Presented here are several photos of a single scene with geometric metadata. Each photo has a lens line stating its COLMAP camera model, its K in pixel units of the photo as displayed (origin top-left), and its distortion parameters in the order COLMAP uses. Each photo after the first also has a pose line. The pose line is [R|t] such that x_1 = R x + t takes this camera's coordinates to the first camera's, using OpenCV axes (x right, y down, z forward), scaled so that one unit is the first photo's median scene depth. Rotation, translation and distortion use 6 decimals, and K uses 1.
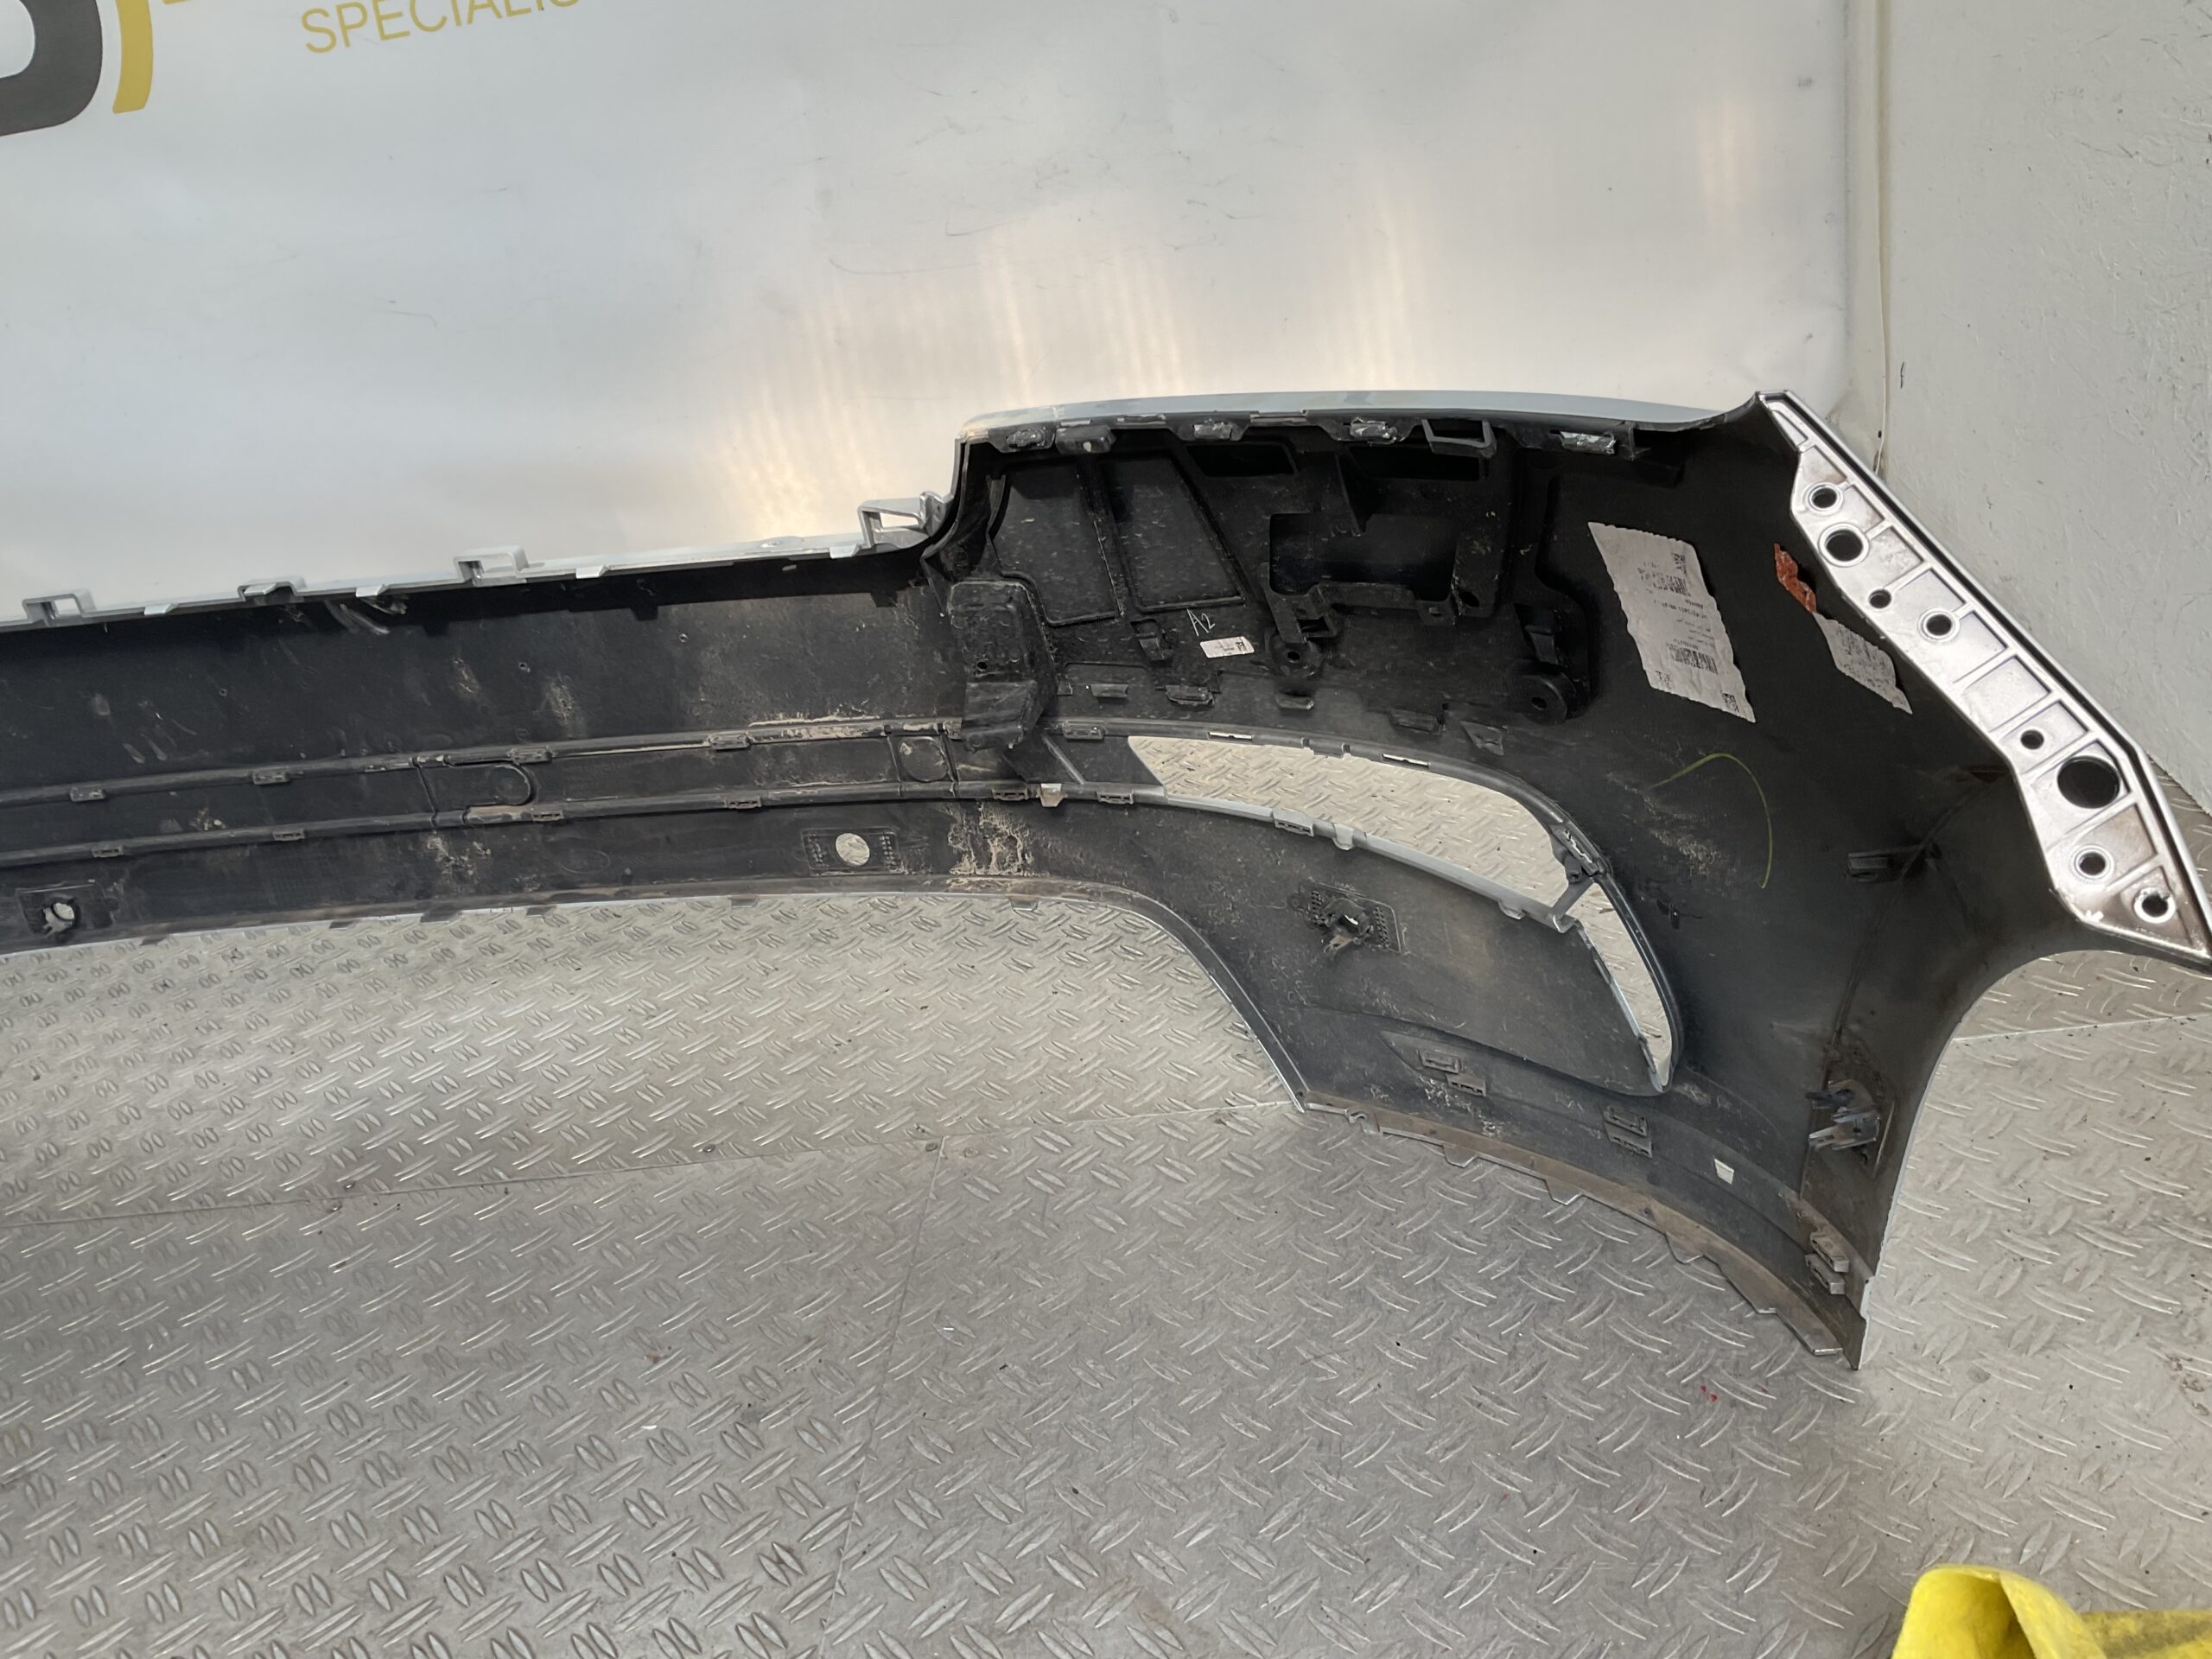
lens RADIAL K [[1835.0, 0, 1098.7], [0, 1835.0, 828.1], [0, 0, 1]] dist [0.136197, -0.252561]
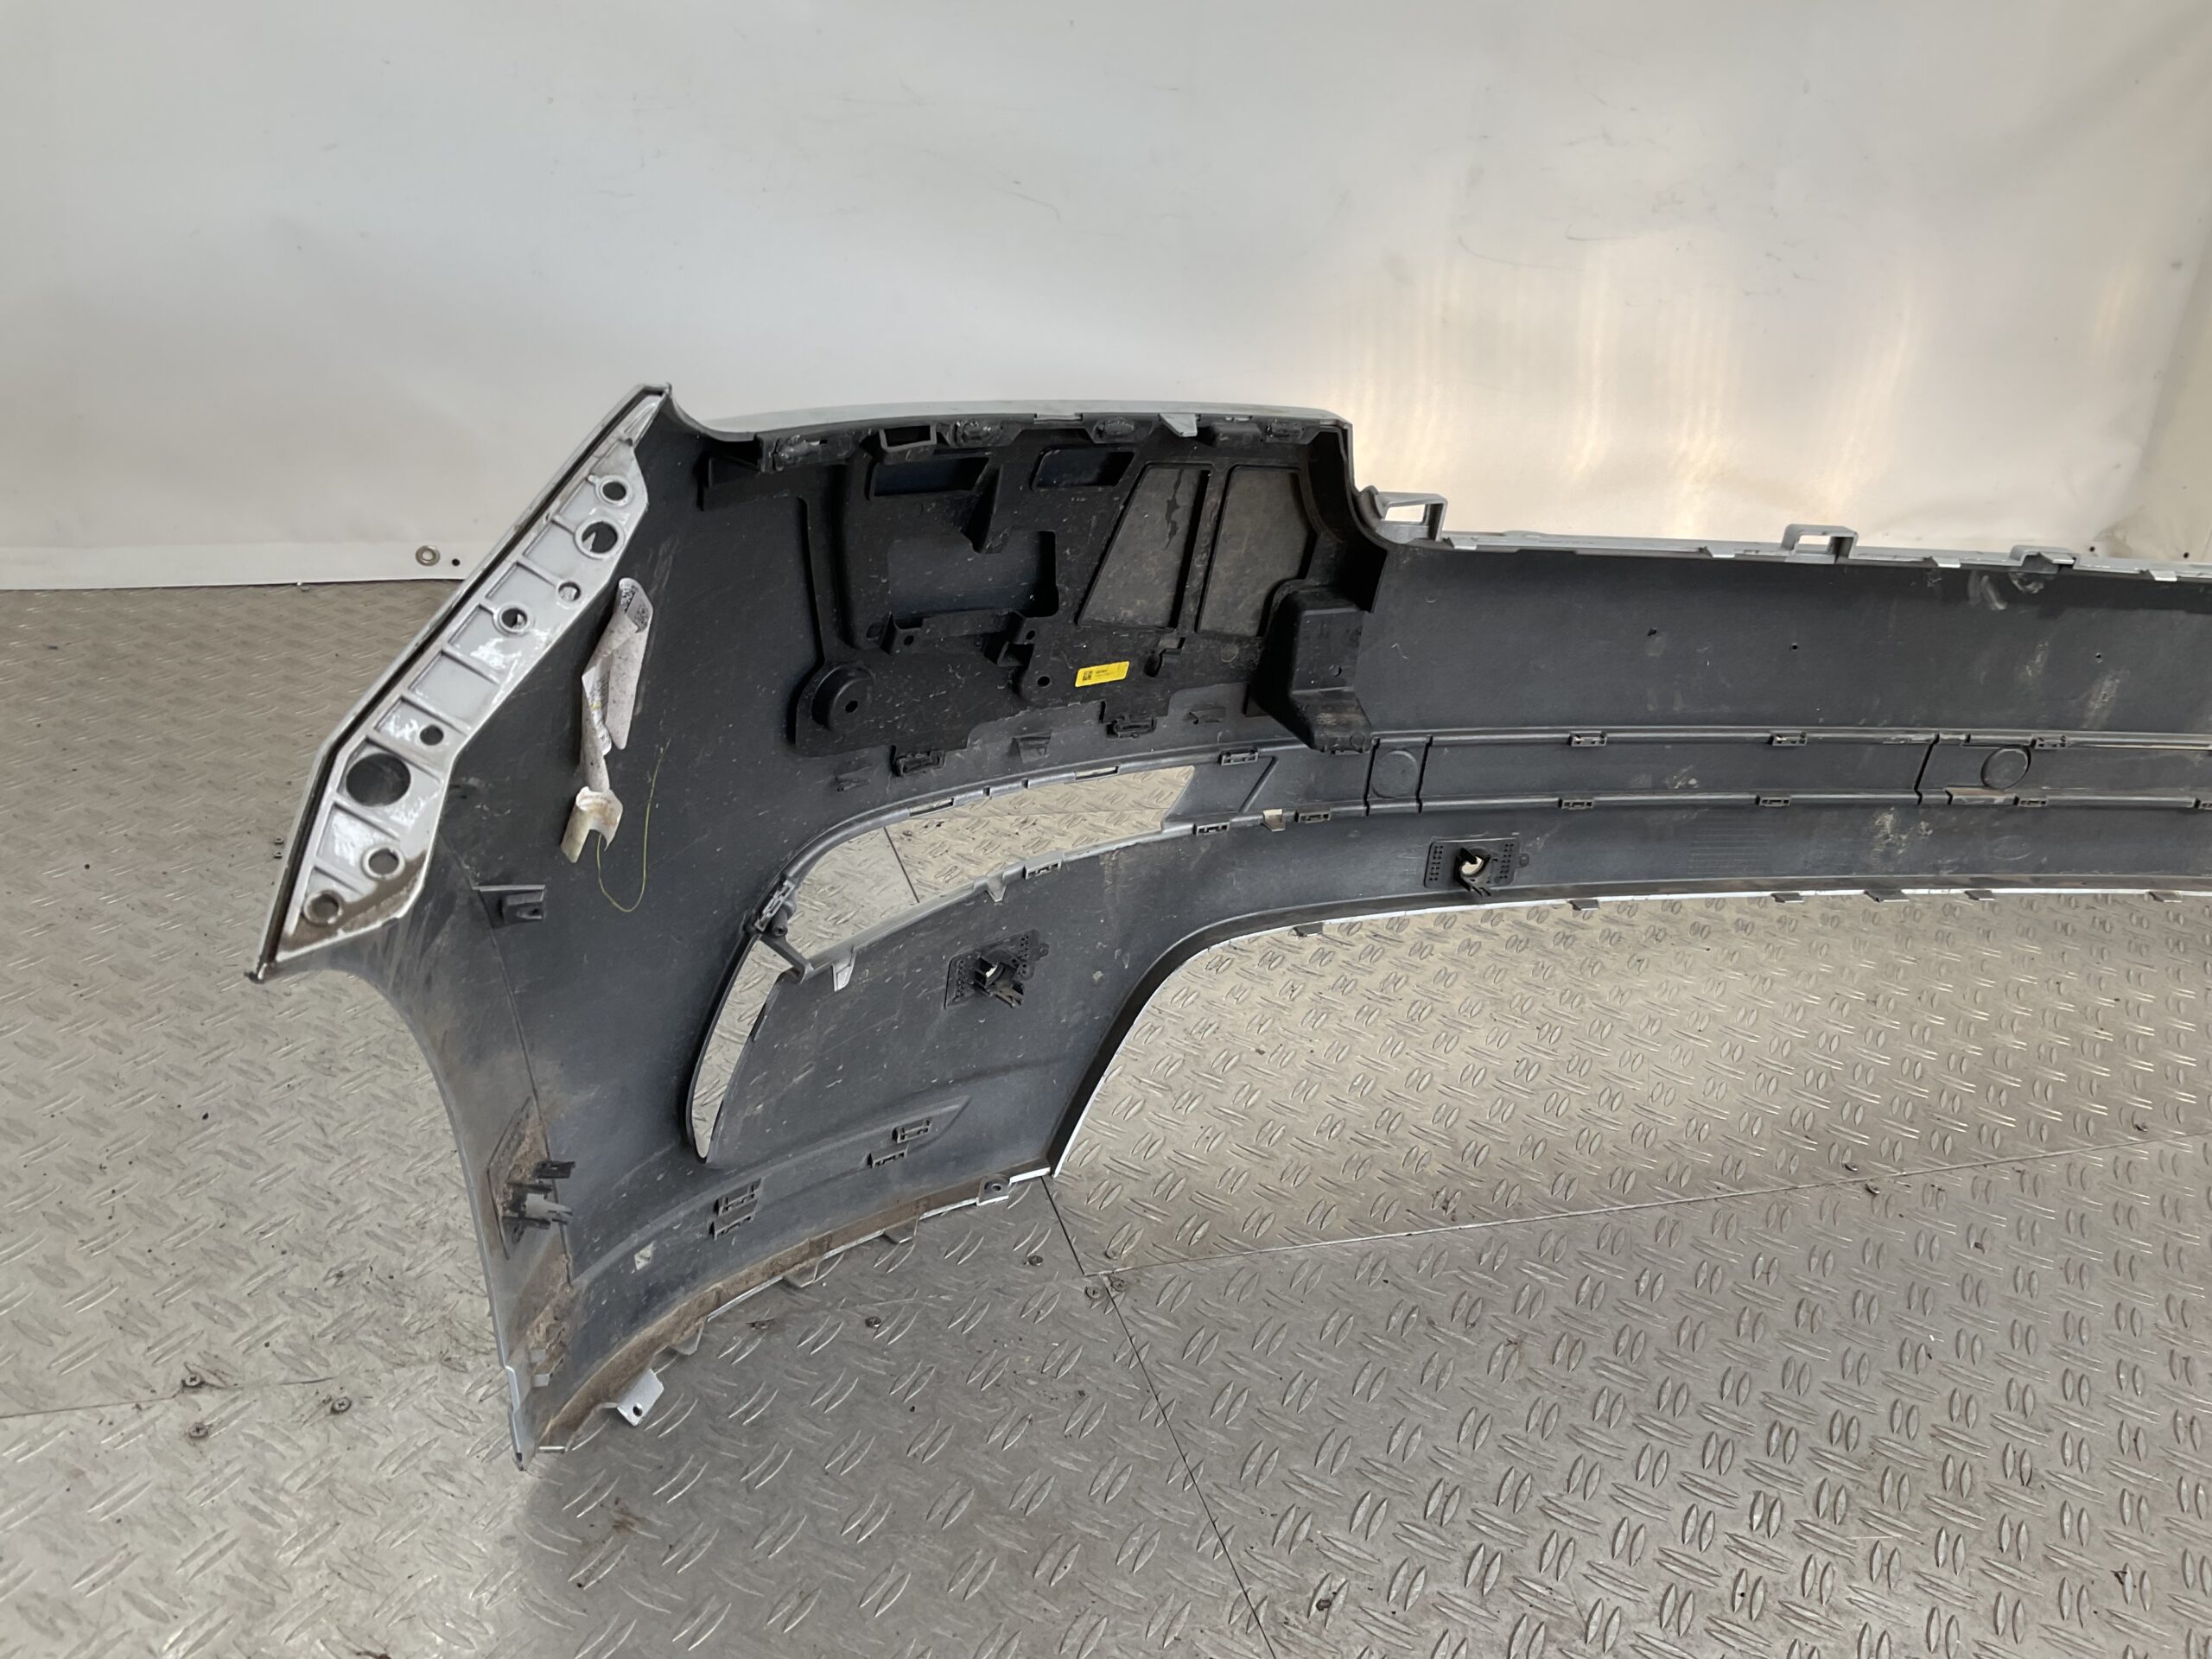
lens RADIAL K [[1835.0, 0, 1098.7], [0, 1835.0, 828.1], [0, 0, 1]] dist [0.136197, -0.252561]
pose [[0.890738, 0.064734, 0.449883, -1.117881], [-0.066765, 0.997704, -0.011370, 0.048983], [-0.449586, -0.019909, 0.893015, 0.292174]]
